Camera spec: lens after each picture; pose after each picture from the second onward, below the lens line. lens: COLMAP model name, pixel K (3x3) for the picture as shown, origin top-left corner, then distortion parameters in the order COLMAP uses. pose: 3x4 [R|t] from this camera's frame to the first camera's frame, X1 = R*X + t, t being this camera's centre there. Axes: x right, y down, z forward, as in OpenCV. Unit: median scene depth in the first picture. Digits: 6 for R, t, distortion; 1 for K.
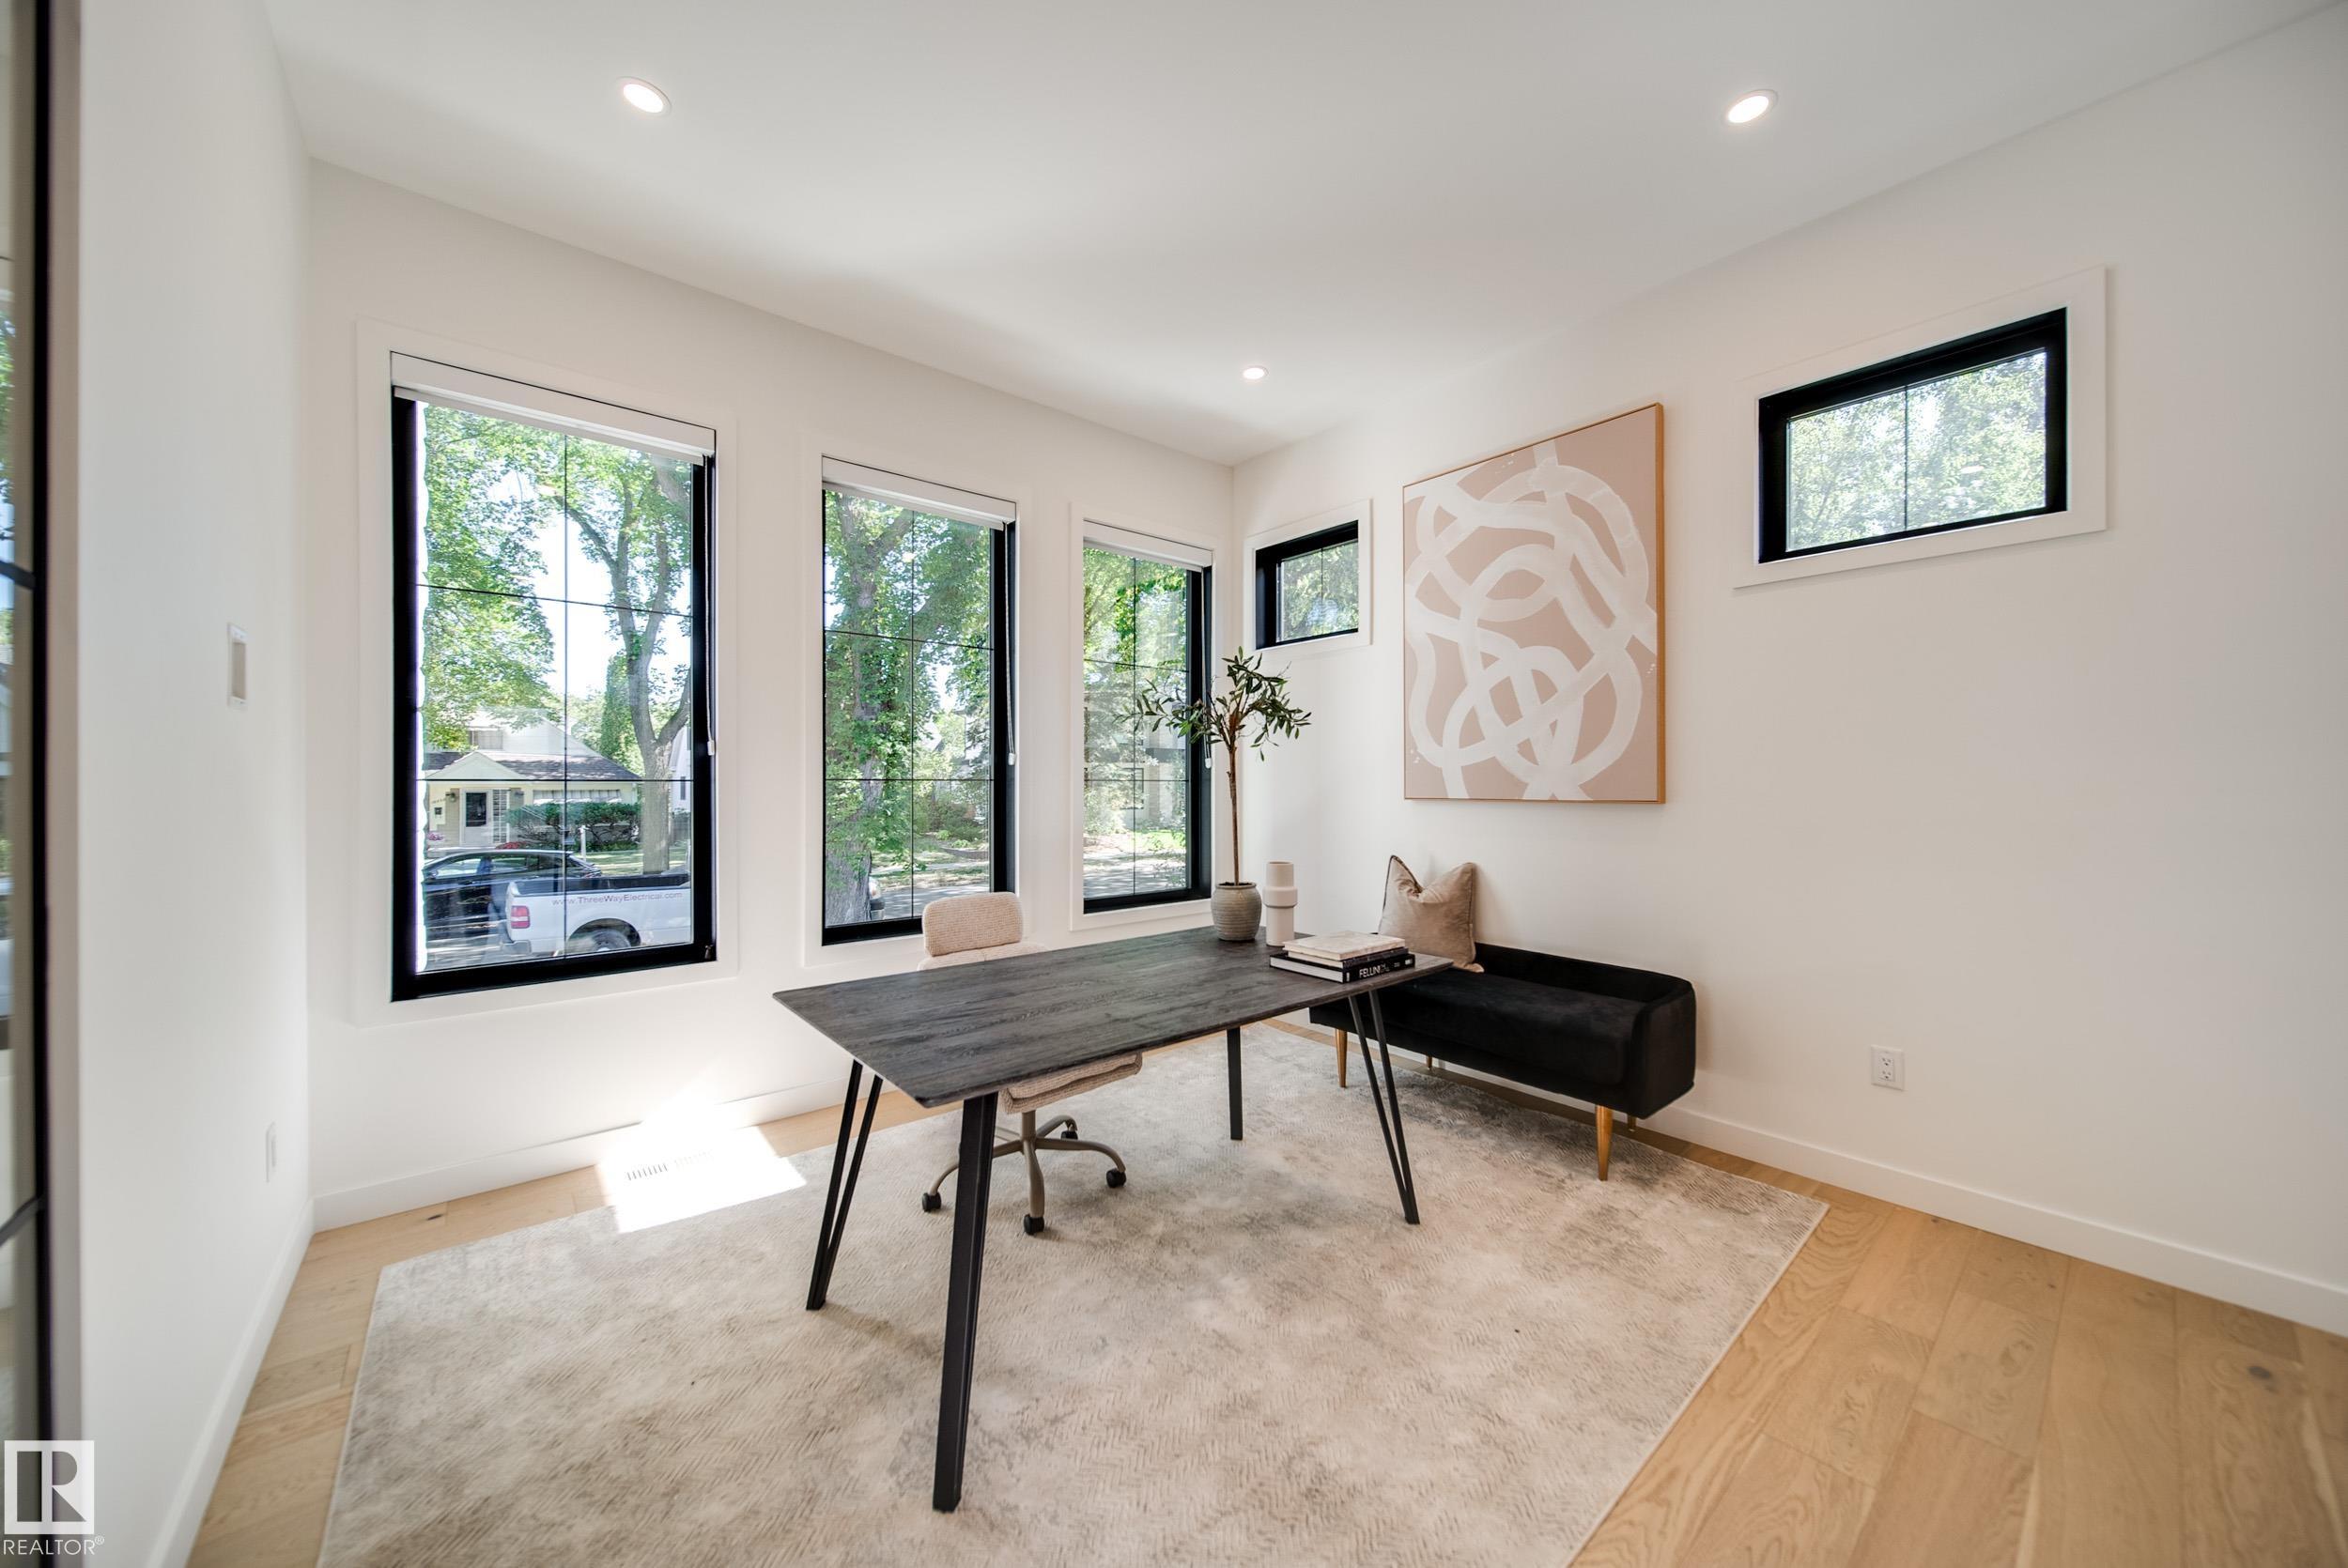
lens RADIAL K [[831.7, 0, 1171.2], [0, 831.7, 782.3], [0, 0, 1]] dist [-0.001161, -0.000123]
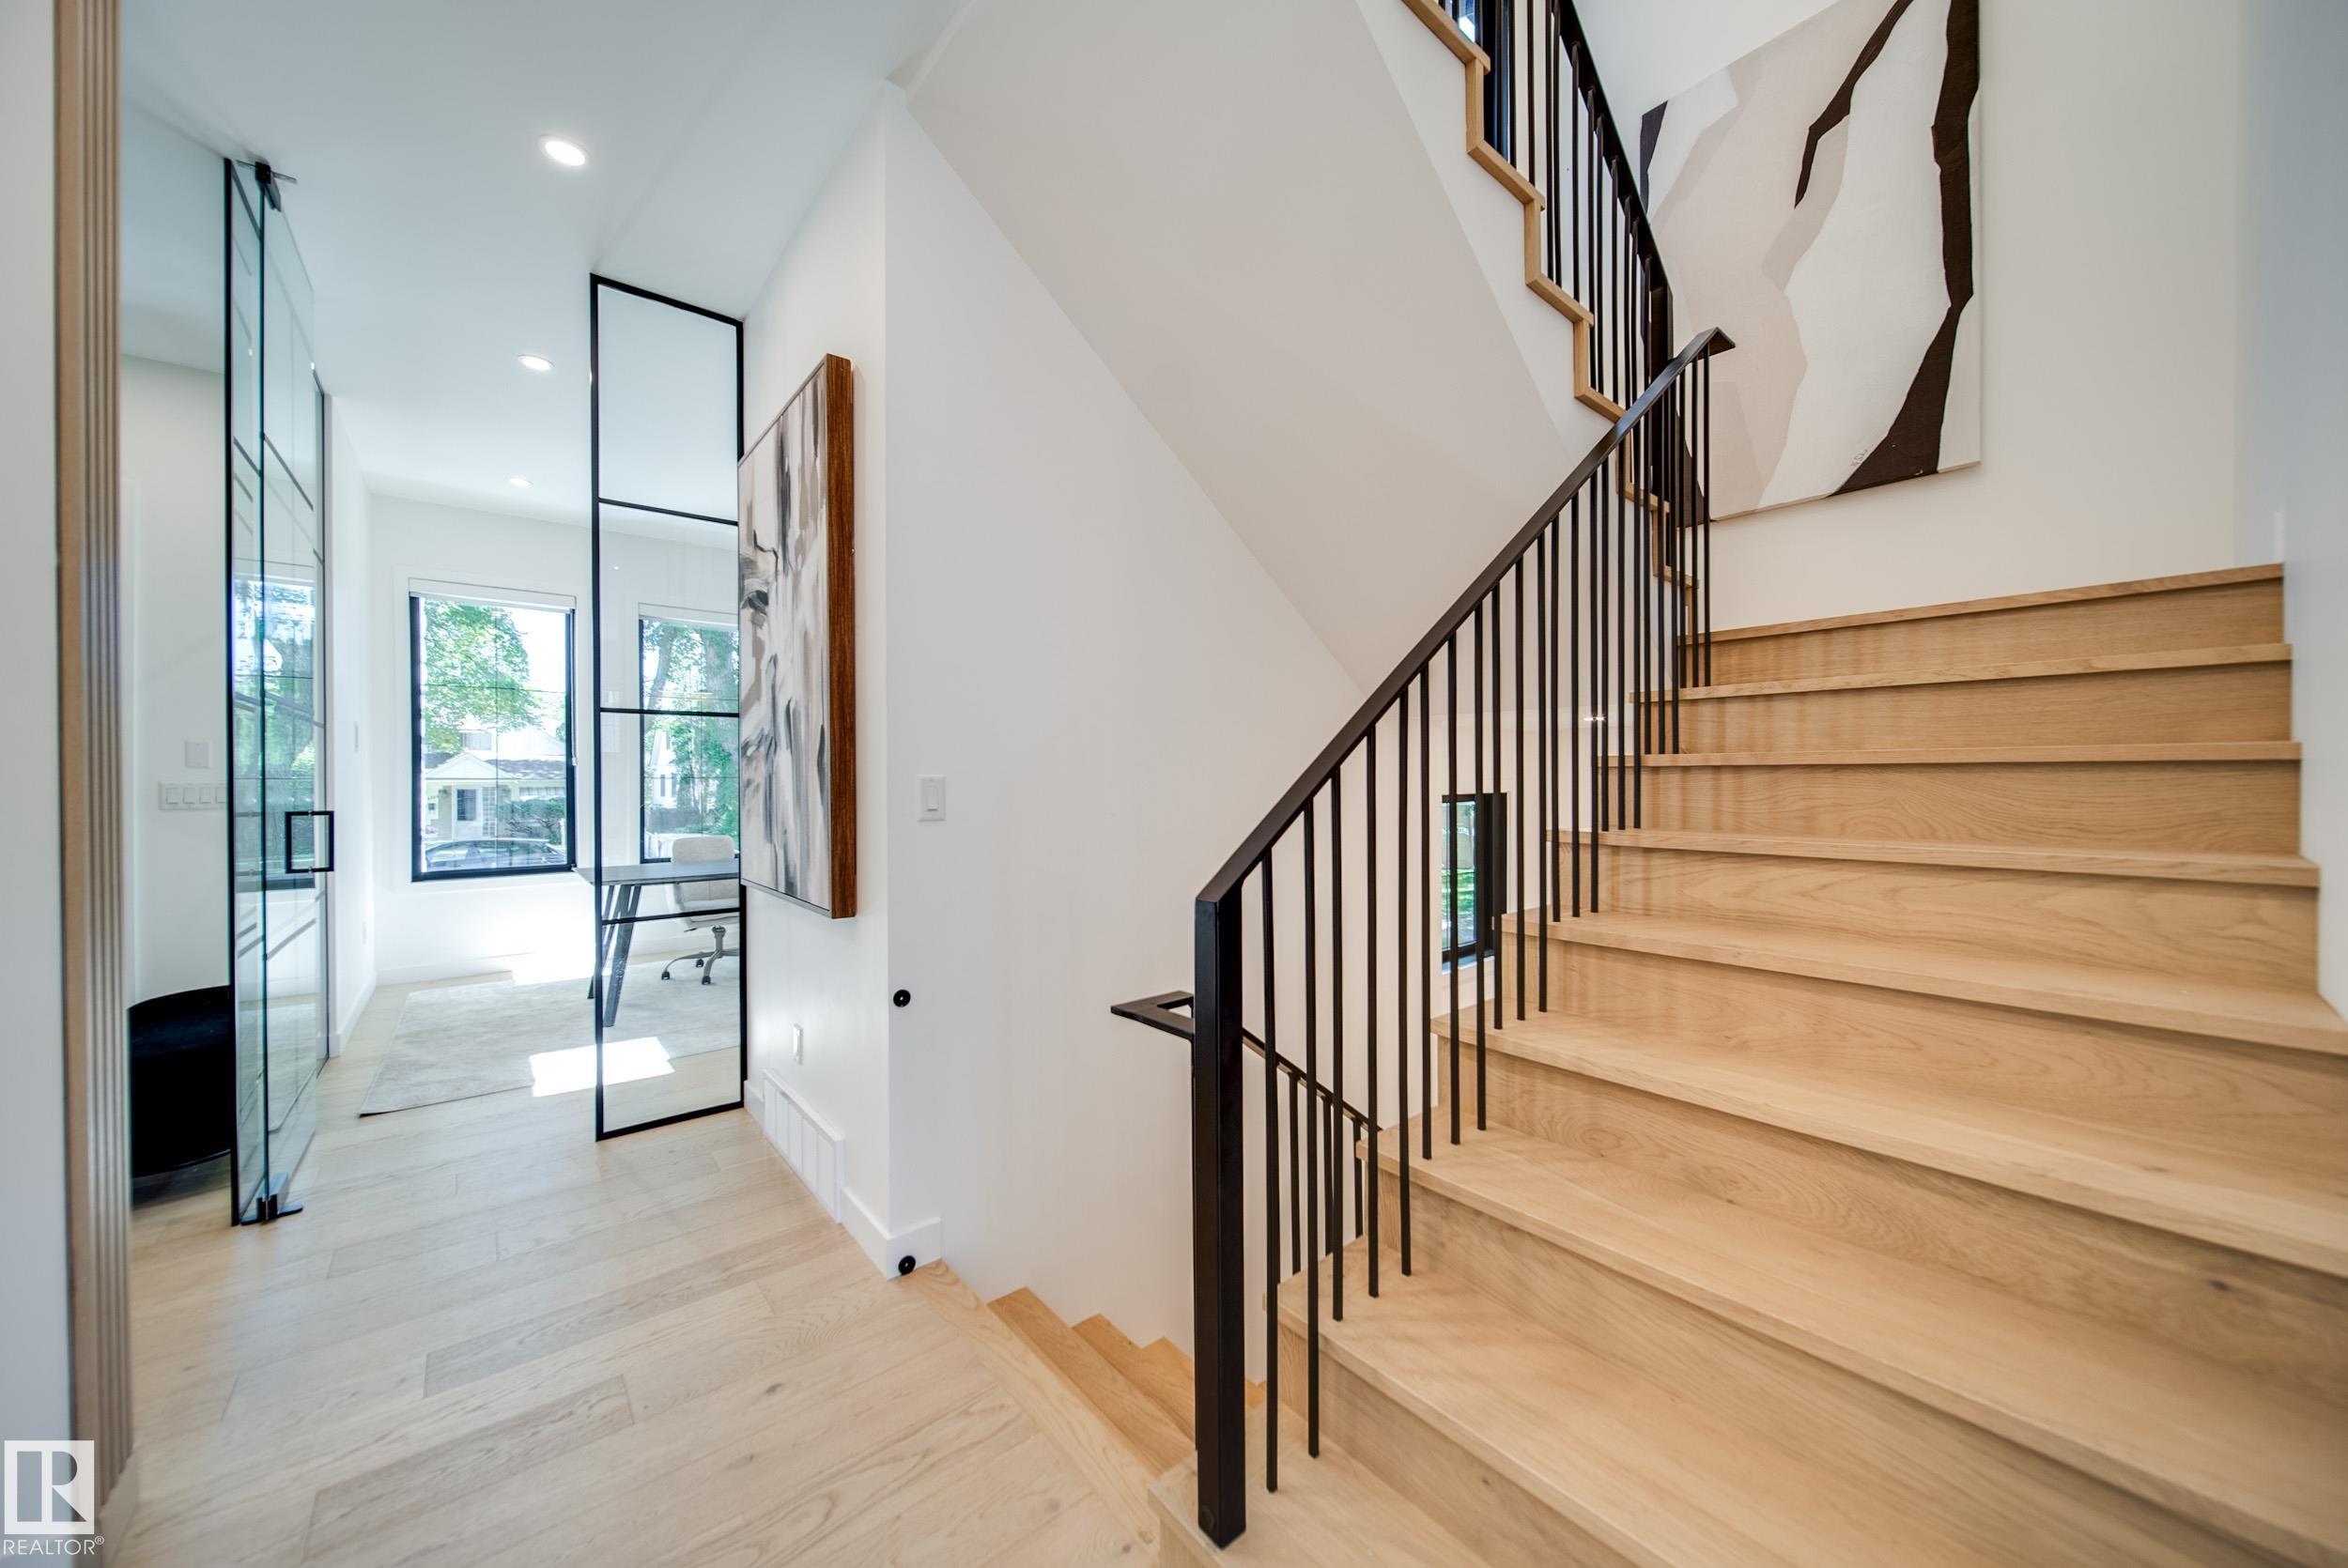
lens RADIAL K [[816.8, 0, 1174.0], [0, 816.8, 784.0], [0, 0, 1]] dist [0.000735, 0.000009]
pose [[0.999891, 0.000151, 0.014758, 0.113792], [-0.000219, 0.999989, 0.004603, -0.000048], [-0.014757, -0.004606, 0.999880, -0.129300]]
